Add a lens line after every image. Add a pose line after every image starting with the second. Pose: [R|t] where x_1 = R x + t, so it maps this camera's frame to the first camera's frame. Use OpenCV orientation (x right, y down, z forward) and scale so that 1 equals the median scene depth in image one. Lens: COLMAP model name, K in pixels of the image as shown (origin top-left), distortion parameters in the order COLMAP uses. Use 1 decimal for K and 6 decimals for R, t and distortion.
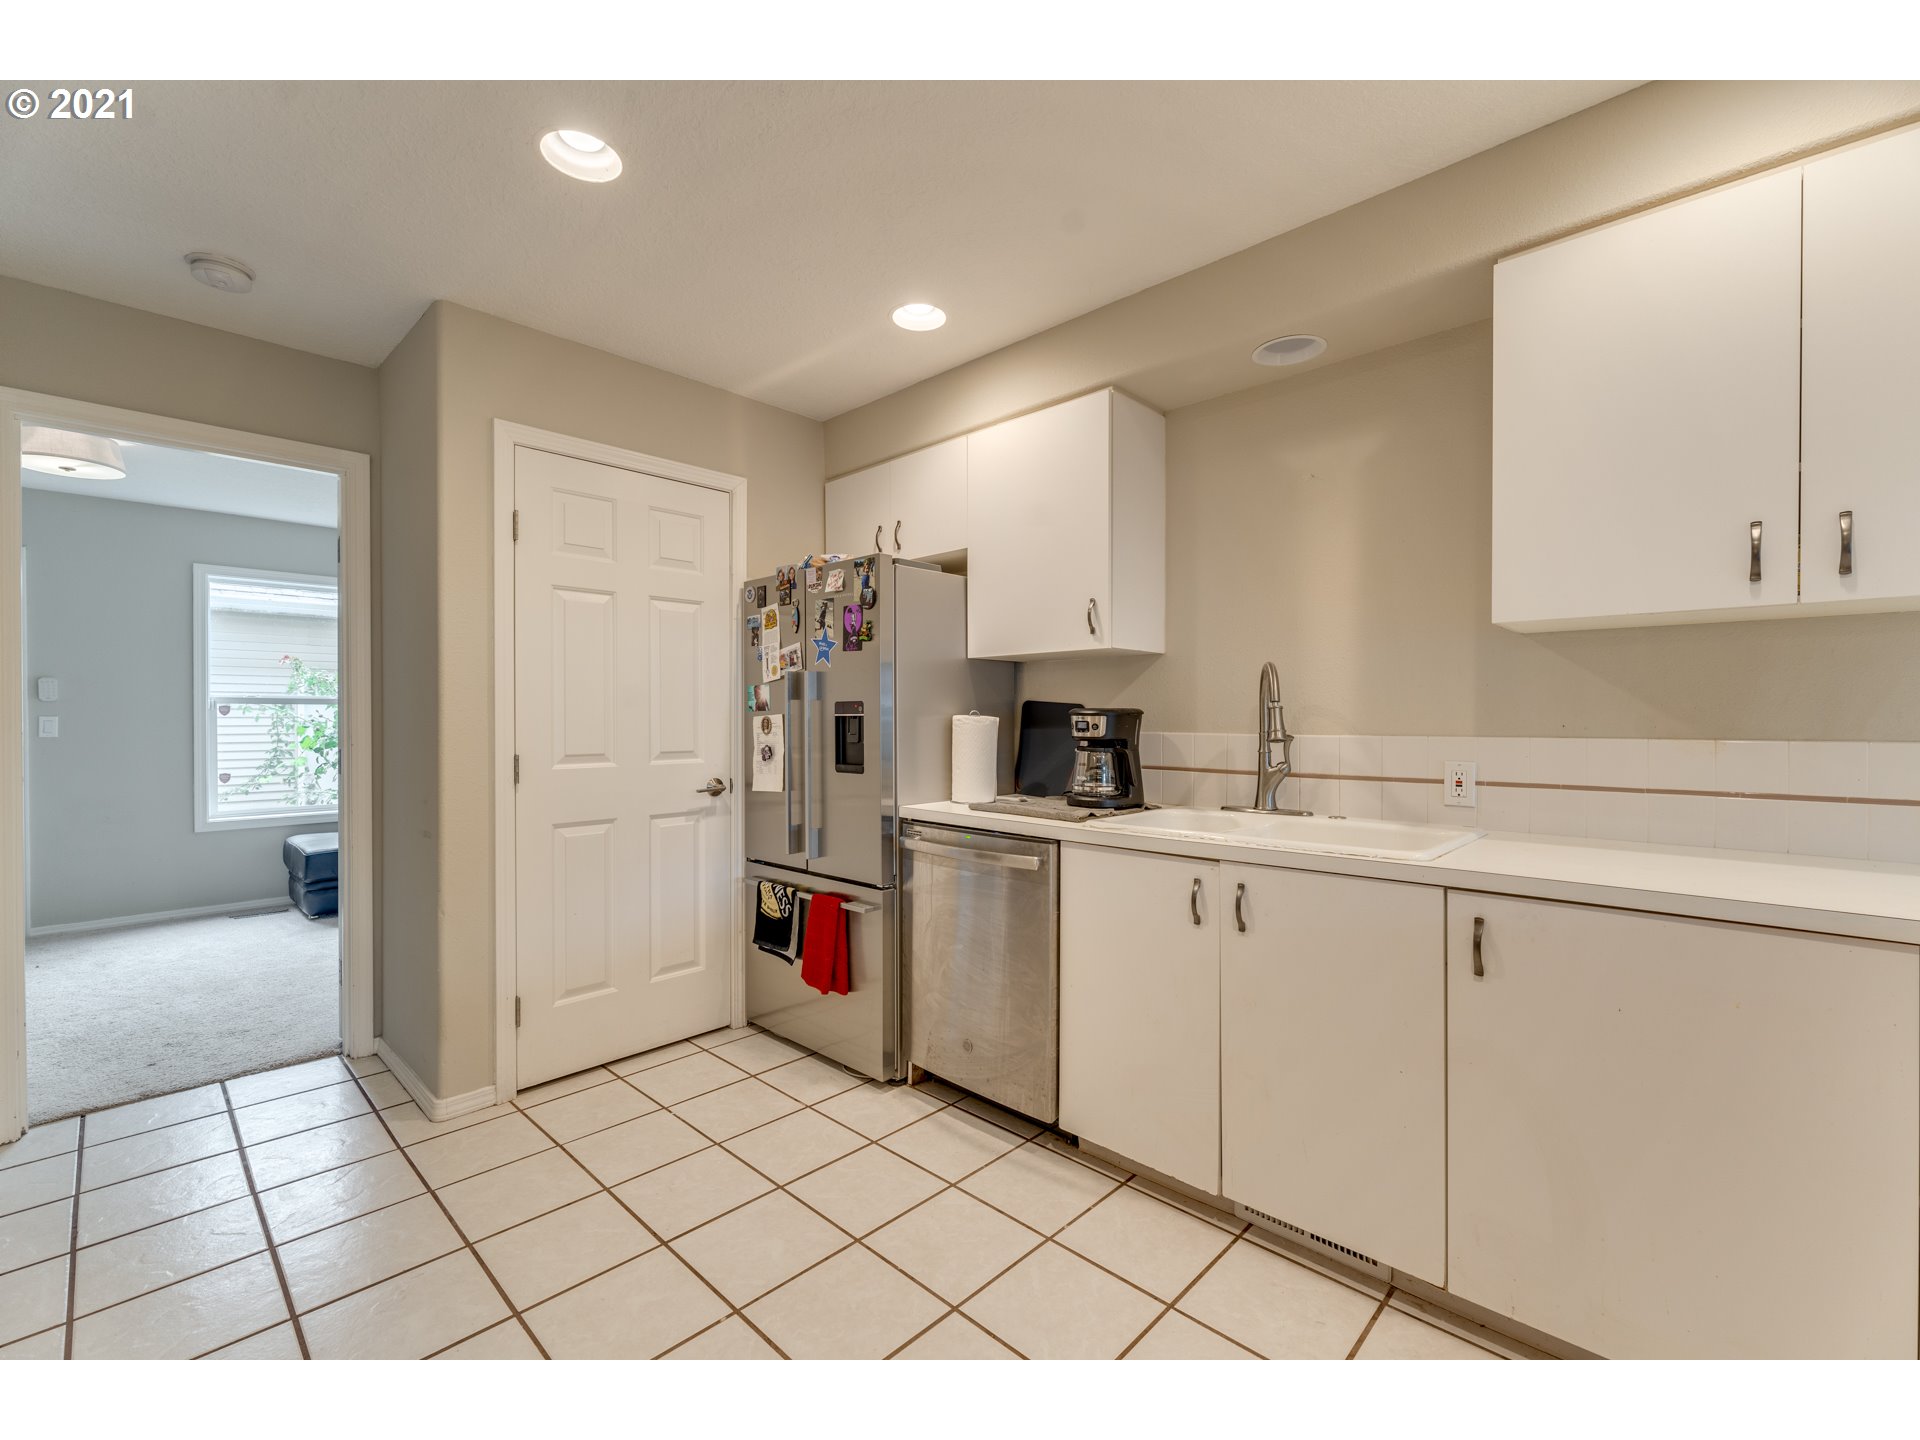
lens RADIAL K [[827.9, 0, 967.1], [0, 827.9, 720.0], [0, 0, 1]] dist [-0.003142, 0.002818]
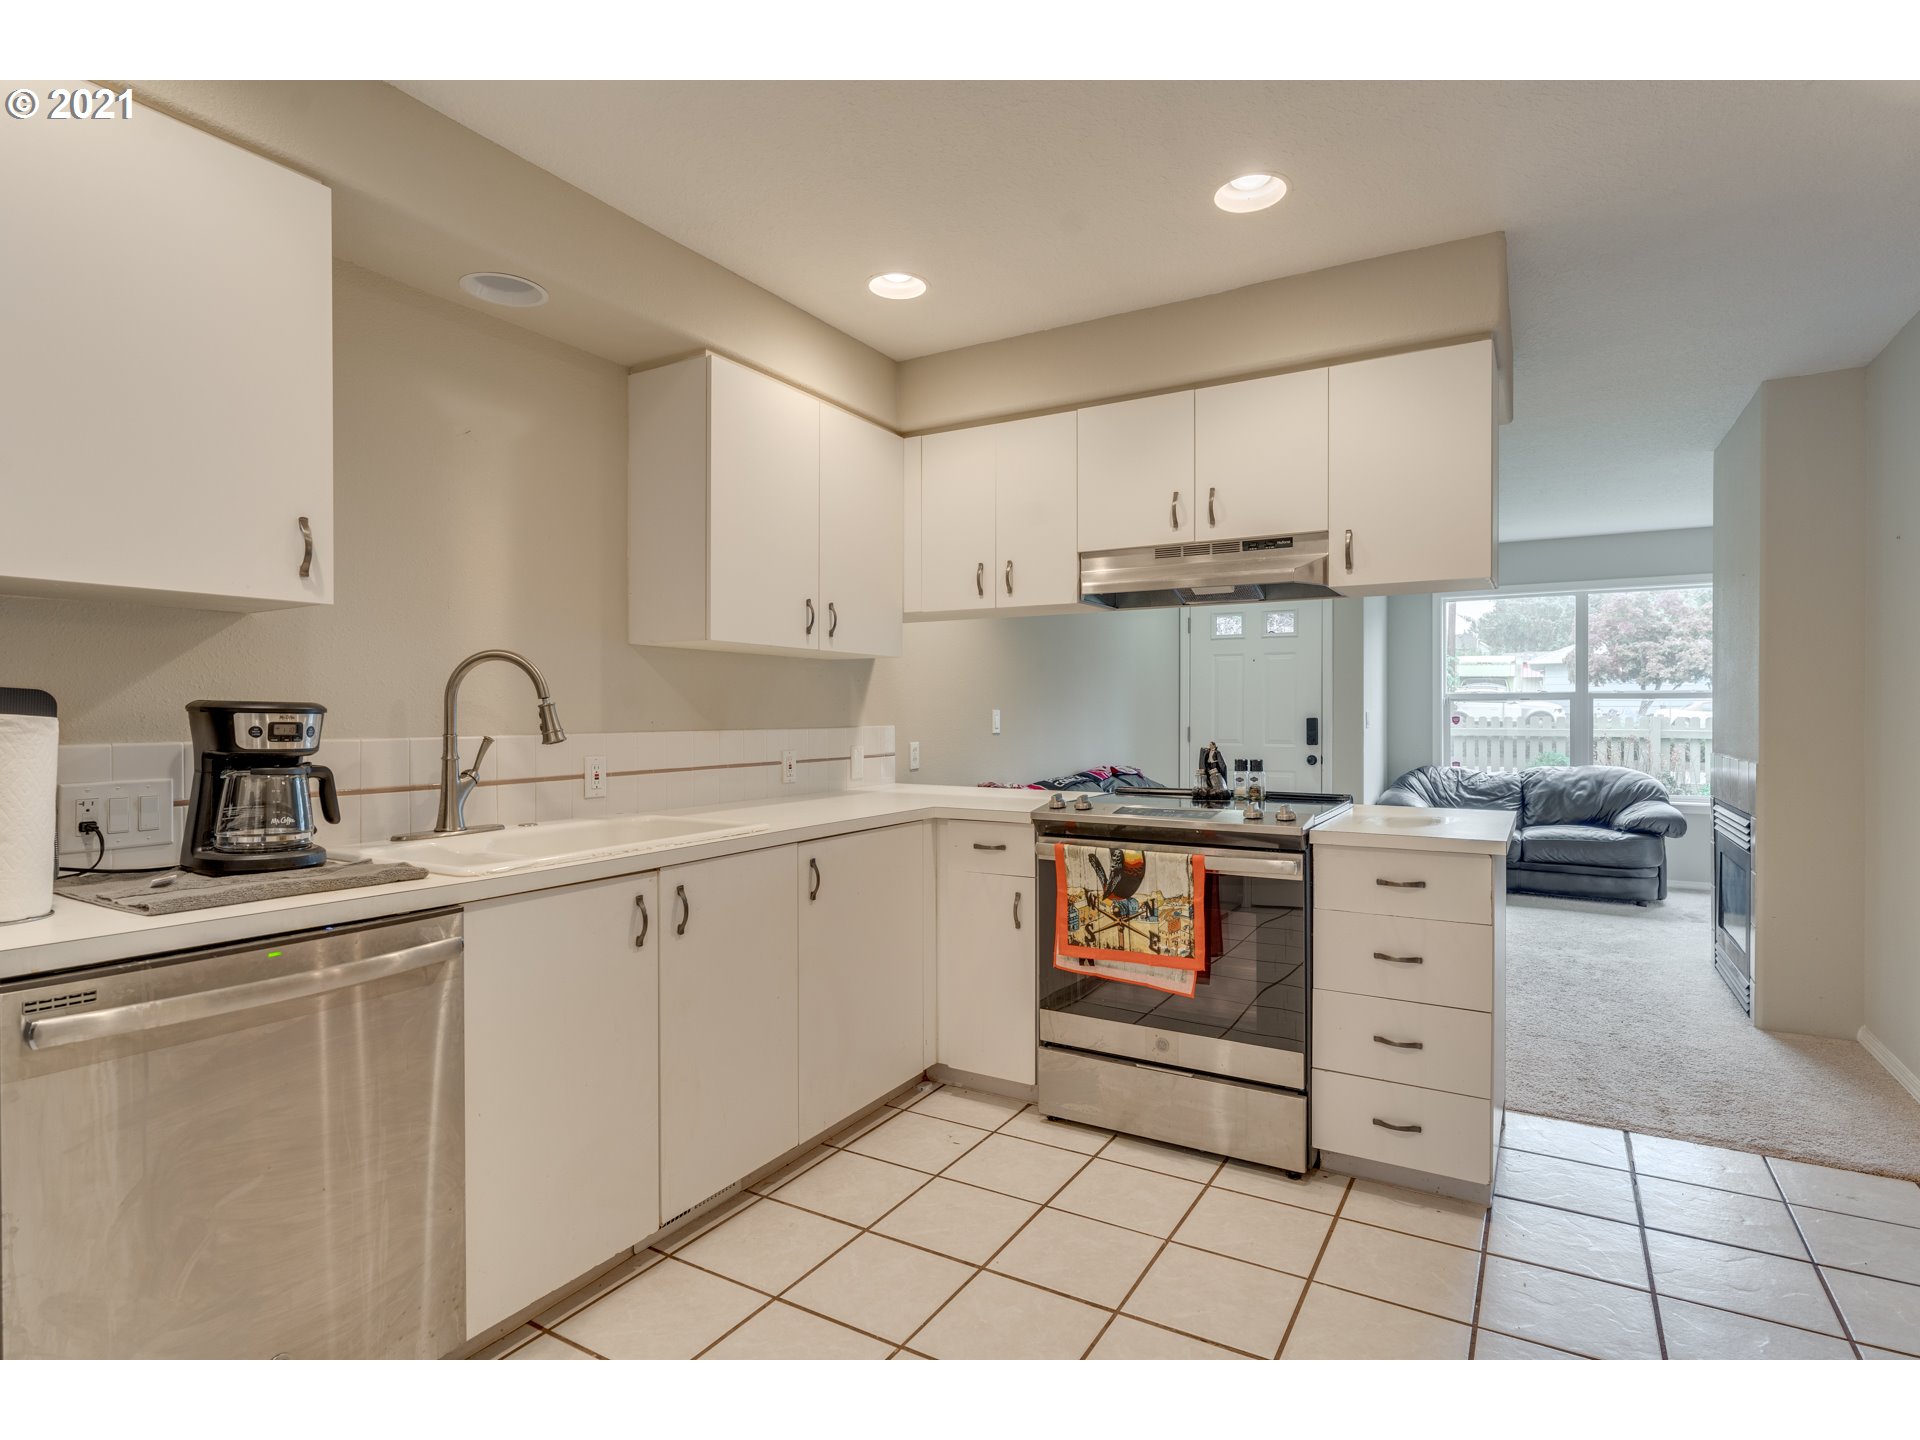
lens RADIAL K [[992.2, 0, 959.9], [0, 992.2, 721.2], [0, 0, 1]] dist [-0.001929, -0.000100]
pose [[-0.232177, -0.005964, 0.972655, -0.547369], [0.005038, 0.999960, 0.007334, -0.002047], [-0.972660, 0.006603, -0.232138, 0.589031]]
